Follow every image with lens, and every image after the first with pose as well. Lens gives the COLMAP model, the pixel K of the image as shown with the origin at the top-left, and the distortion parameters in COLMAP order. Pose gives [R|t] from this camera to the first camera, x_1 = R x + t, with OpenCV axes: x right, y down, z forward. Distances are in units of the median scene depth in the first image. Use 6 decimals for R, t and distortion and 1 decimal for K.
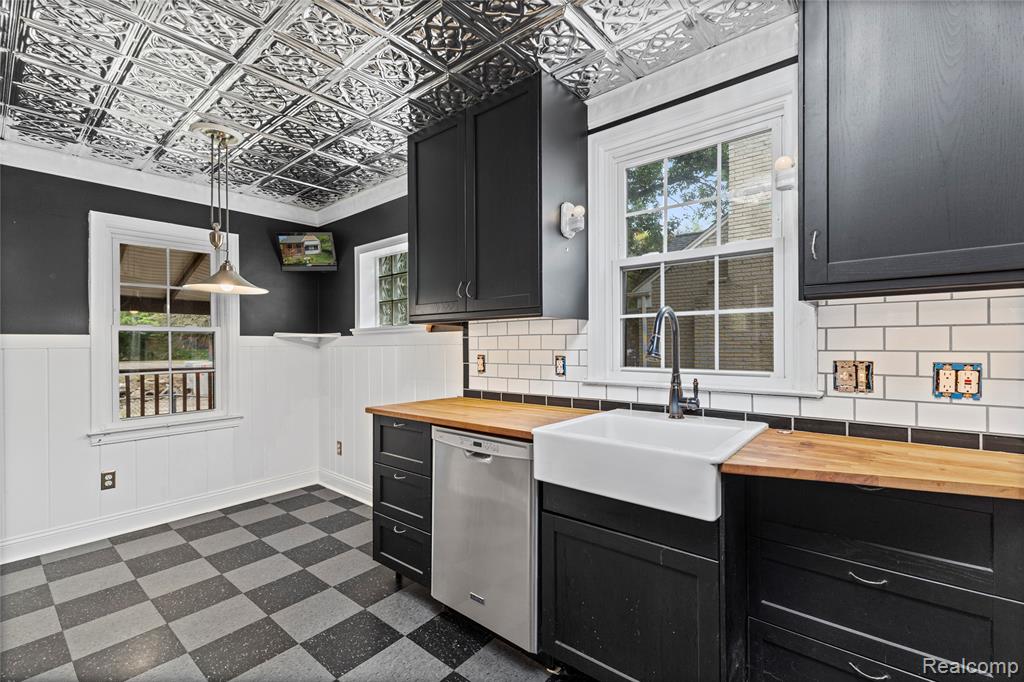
lens RADIAL K [[446.6, 0, 515.6], [0, 446.6, 340.7], [0, 0, 1]] dist [0.004089, -0.001564]
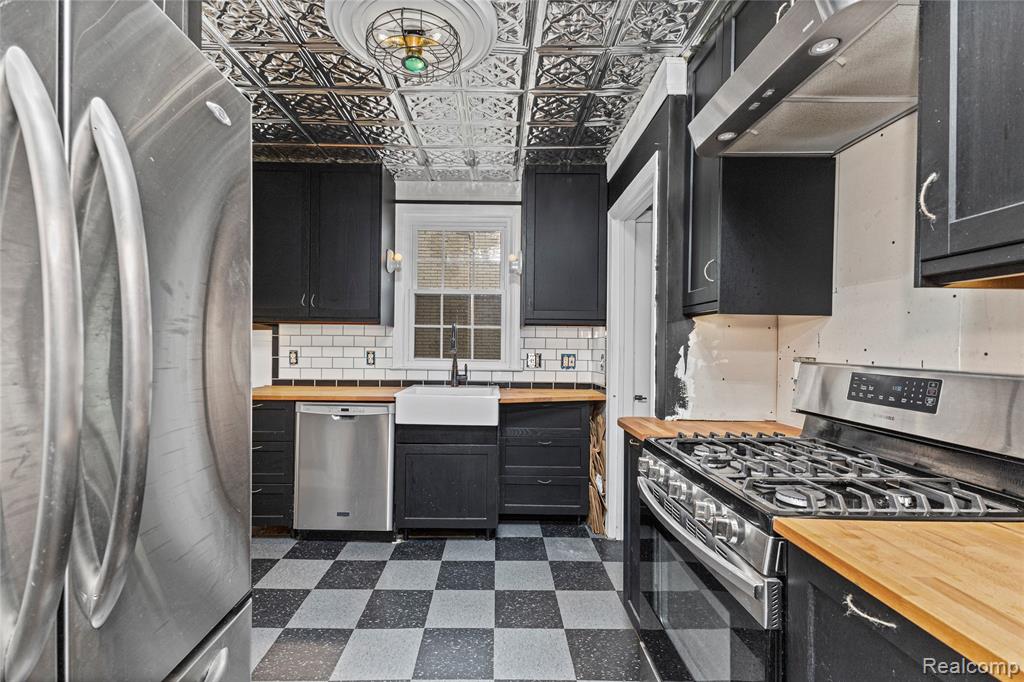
lens RADIAL K [[446.6, 0, 509.3], [0, 446.6, 339.8], [0, 0, 1]] dist [0.004089, -0.001564]
pose [[0.757538, 0.020205, 0.652479, -0.595478], [-0.023856, 0.999710, -0.003260, -0.009494], [-0.652355, -0.013096, 0.757800, -0.443664]]
